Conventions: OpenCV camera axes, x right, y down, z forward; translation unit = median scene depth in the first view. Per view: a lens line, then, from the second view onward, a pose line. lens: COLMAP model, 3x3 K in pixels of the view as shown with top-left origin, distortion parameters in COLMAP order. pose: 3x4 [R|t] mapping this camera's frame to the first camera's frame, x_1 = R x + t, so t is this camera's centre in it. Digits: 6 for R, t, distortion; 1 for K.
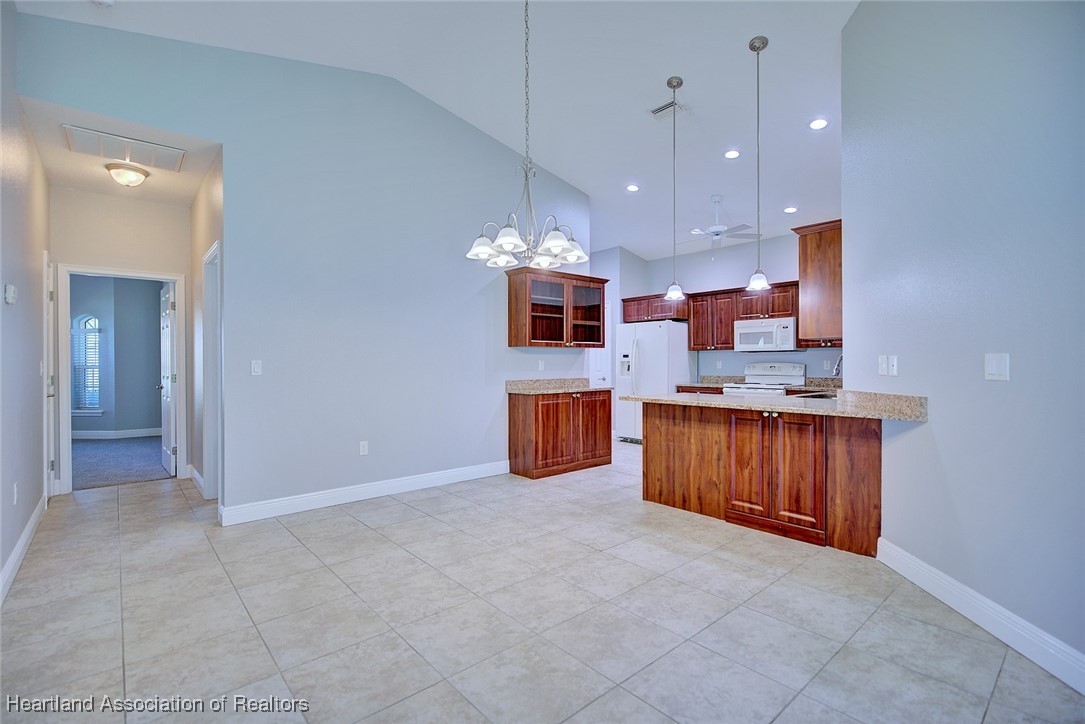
lens RADIAL K [[493.4, 0, 542.5], [0, 493.4, 362.0], [0, 0, 1]] dist [-0.003296, -0.000340]
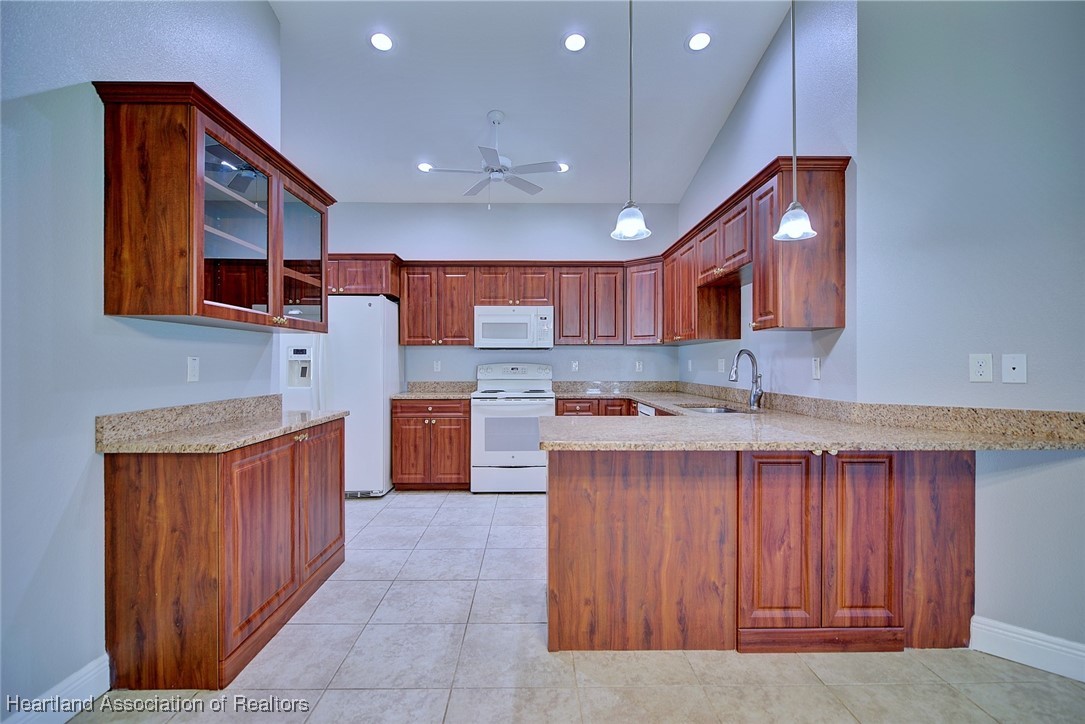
lens RADIAL K [[504.9, 0, 542.5], [0, 504.9, 362.0], [0, 0, 1]] dist [-0.002311, -0.000502]
pose [[0.646161, 0.004106, 0.763190, -0.173147], [-0.003770, 0.999991, -0.002188, 0.001154], [-0.763192, -0.001463, 0.646170, 0.691933]]
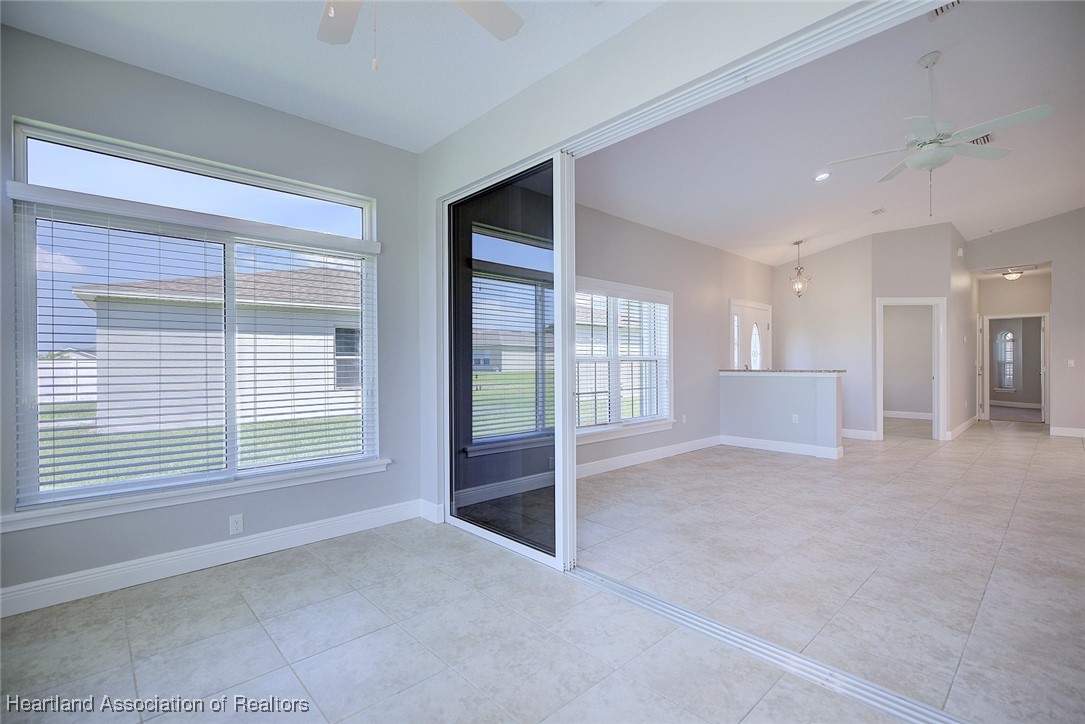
lens RADIAL K [[493.4, 0, 542.5], [0, 493.4, 362.0], [0, 0, 1]] dist [-0.003296, -0.000340]
pose [[0.039749, 0.004850, -0.999198, 1.226636], [0.001970, 0.999986, 0.004933, -0.008194], [0.999208, -0.002165, 0.039739, -1.144762]]
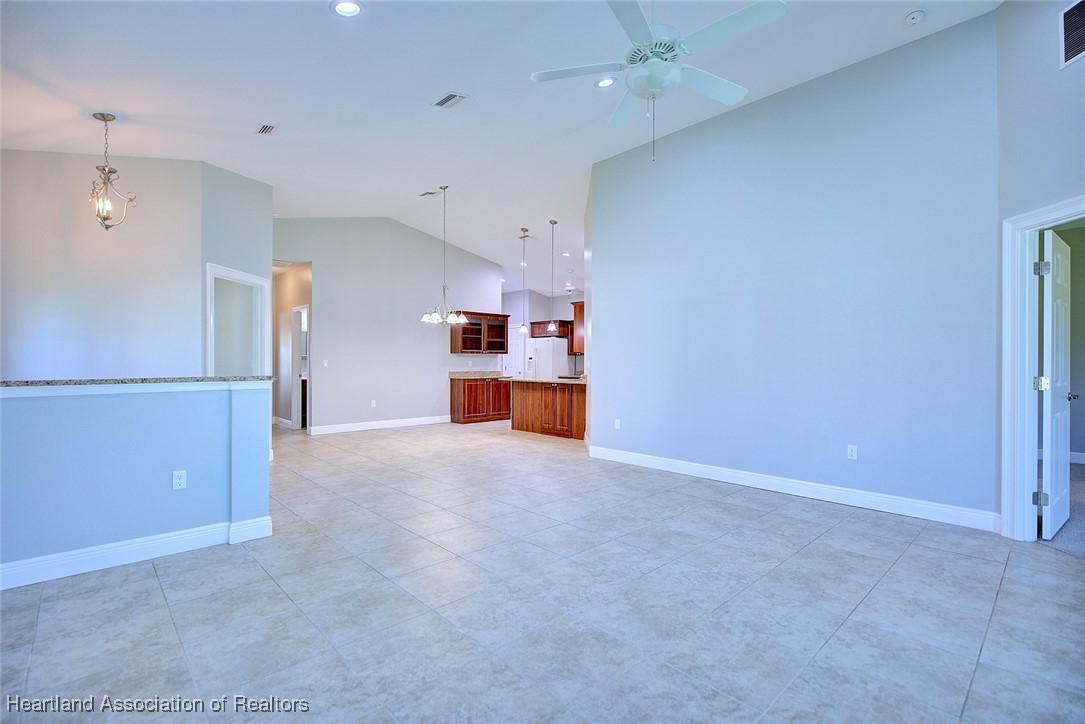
lens RADIAL K [[493.4, 0, 542.5], [0, 493.4, 362.0], [0, 0, 1]] dist [-0.003296, -0.000340]
pose [[0.999290, 0.005931, 0.037195, 0.254596], [-0.005922, 0.999982, -0.000364, 0.000148], [-0.037197, 0.000144, 0.999308, -1.050266]]
